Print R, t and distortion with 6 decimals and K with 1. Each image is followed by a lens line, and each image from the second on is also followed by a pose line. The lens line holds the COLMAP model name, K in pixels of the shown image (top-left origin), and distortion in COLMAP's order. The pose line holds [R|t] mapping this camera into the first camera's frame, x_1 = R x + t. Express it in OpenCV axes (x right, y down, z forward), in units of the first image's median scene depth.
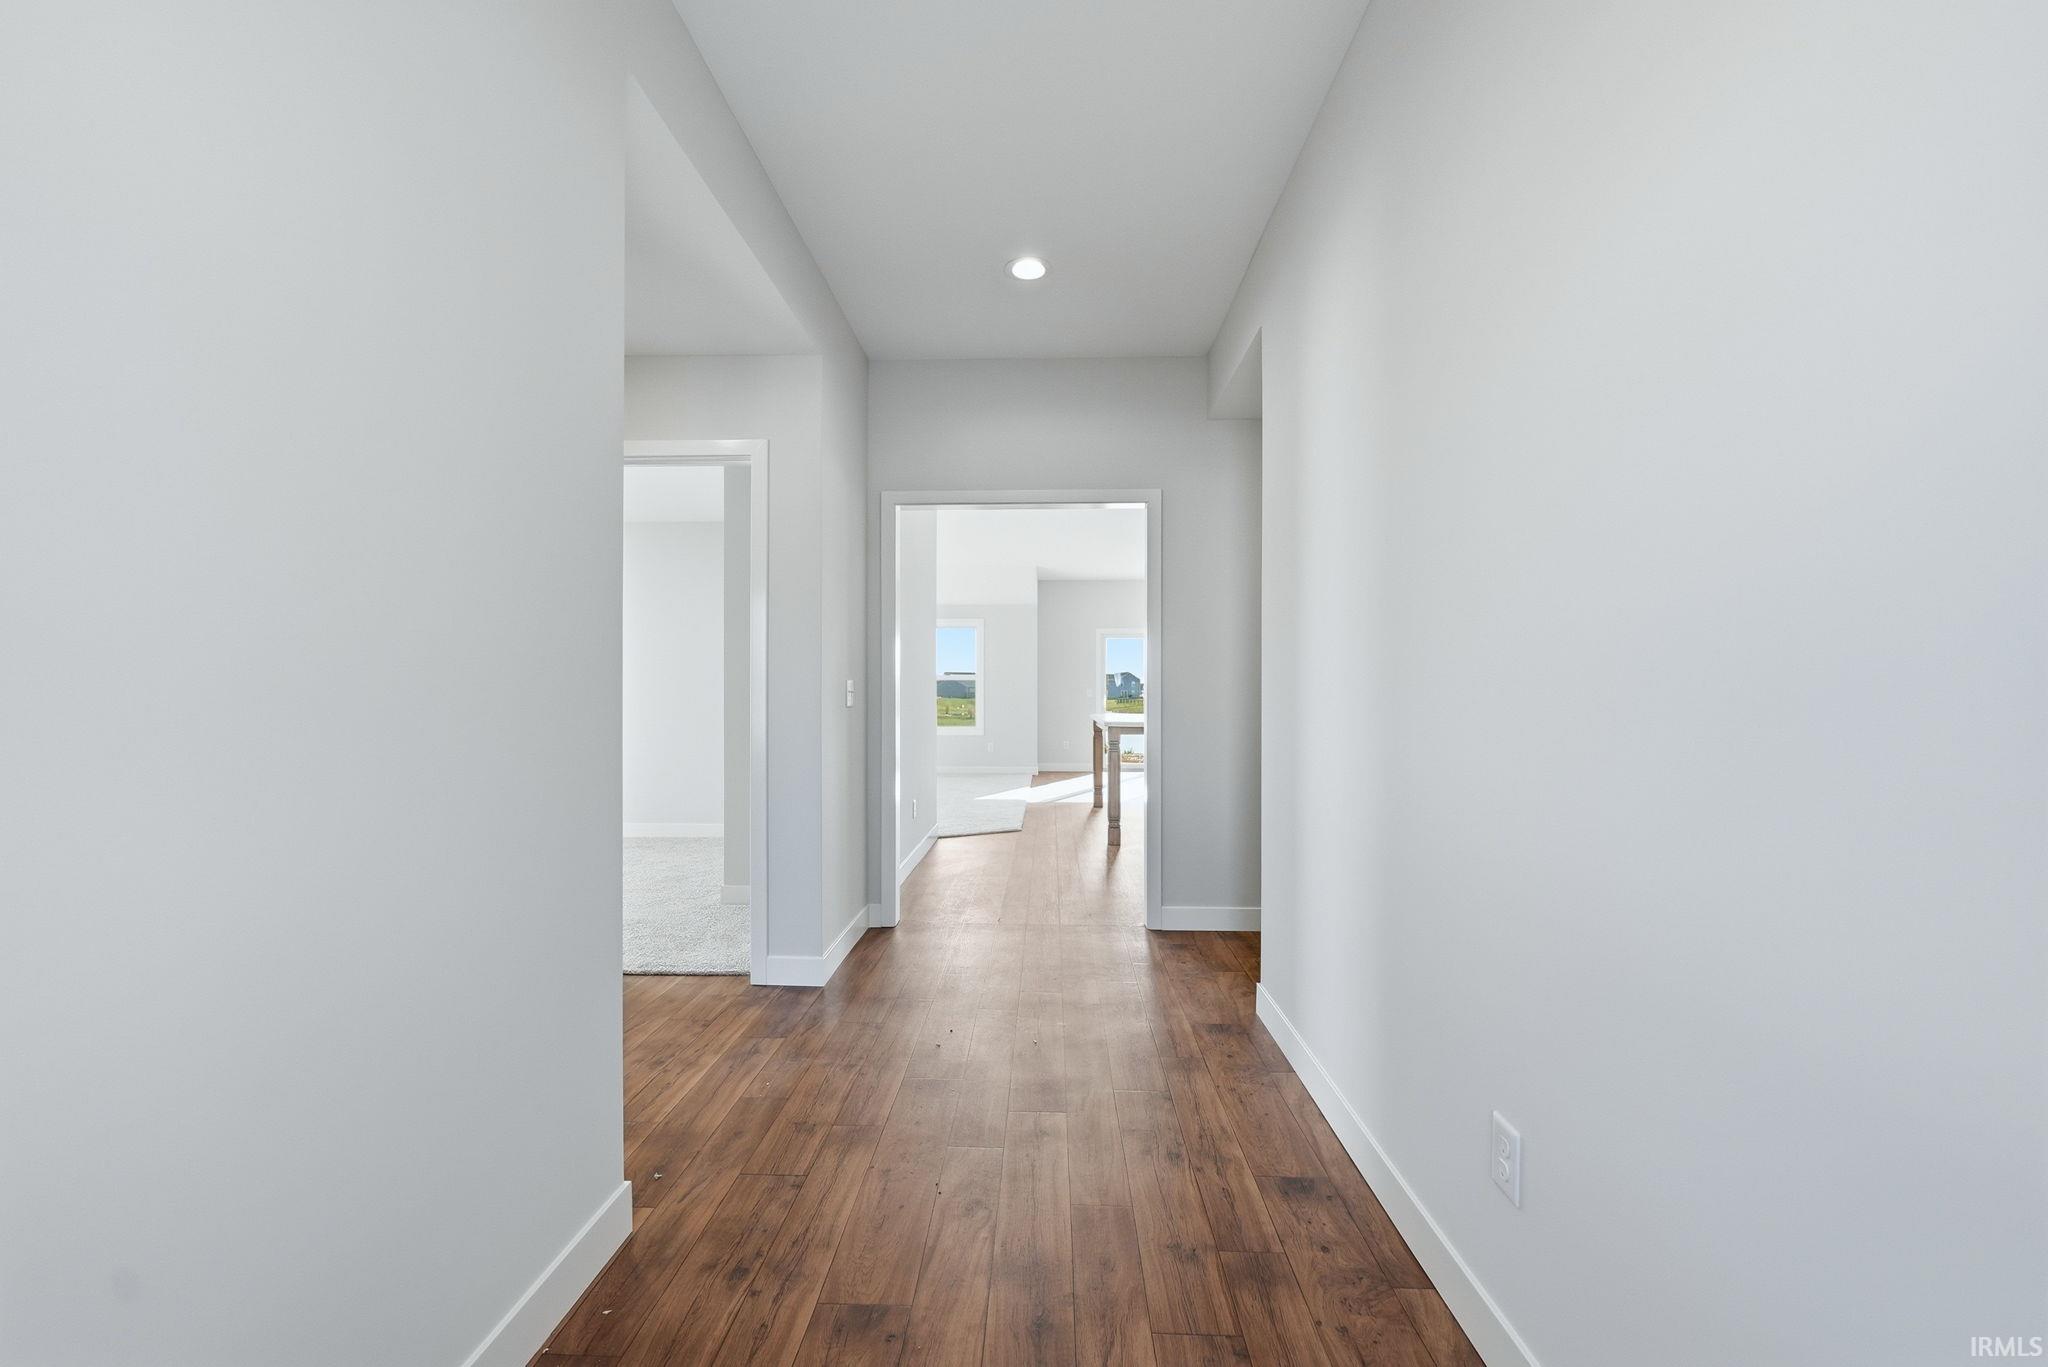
lens RADIAL K [[843.6, 0, 1024.4], [0, 843.6, 681.5], [0, 0, 1]] dist [-0.000115, -0.000460]
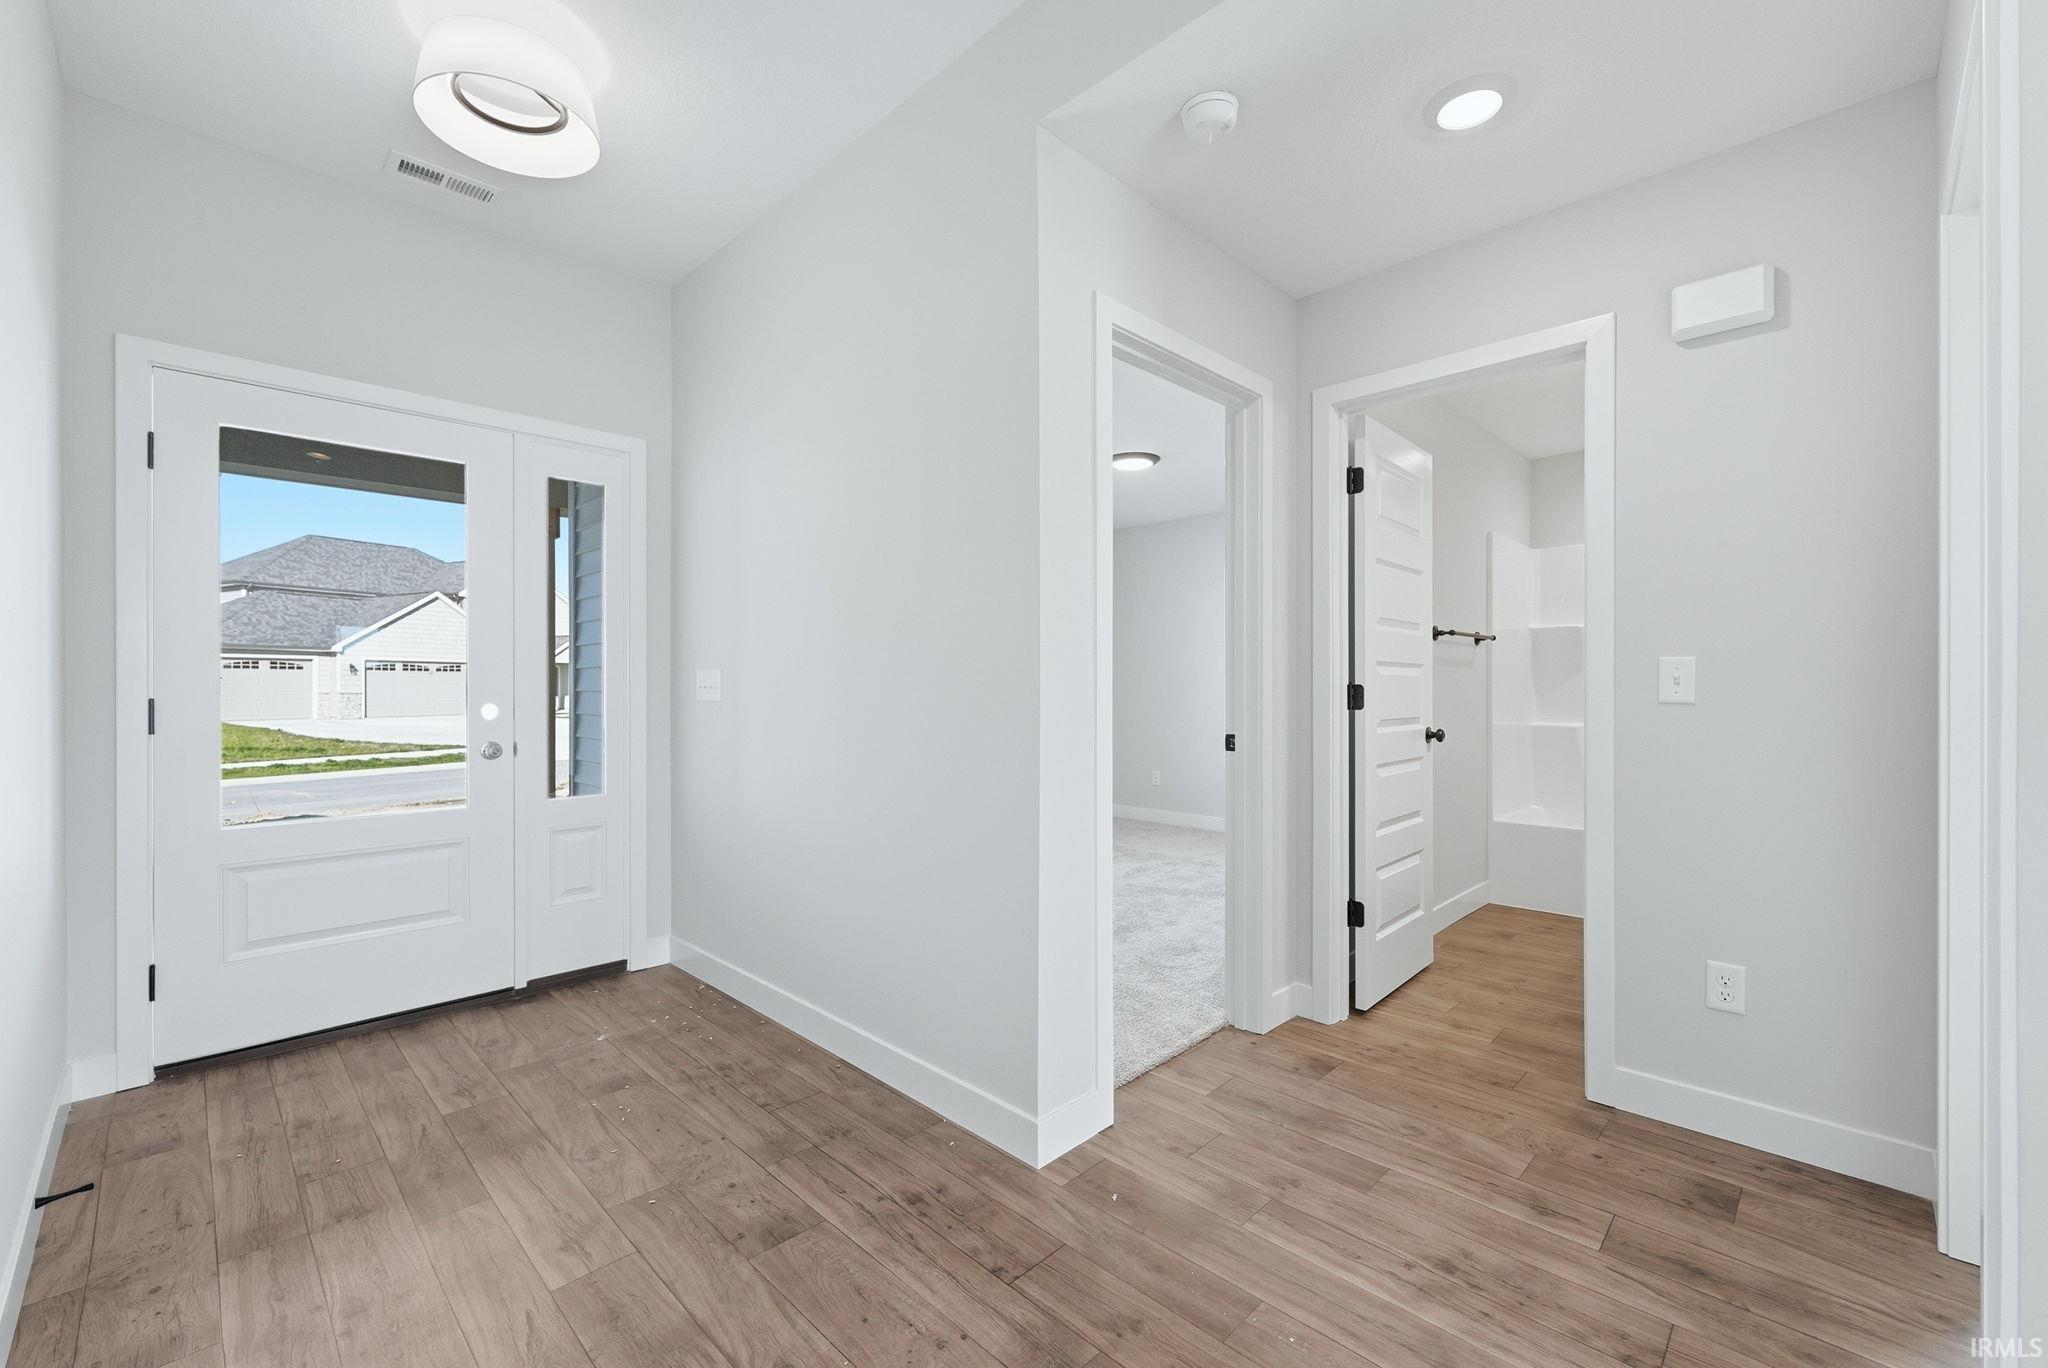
lens RADIAL K [[843.6, 0, 1024.4], [0, 843.6, 682.0], [0, 0, 1]] dist [-0.000115, -0.000460]
pose [[-0.678876, 0.001705, -0.734251, 0.336064], [0.009598, 0.999932, -0.006553, 0.016823], [0.734190, -0.011496, -0.678847, 1.630192]]
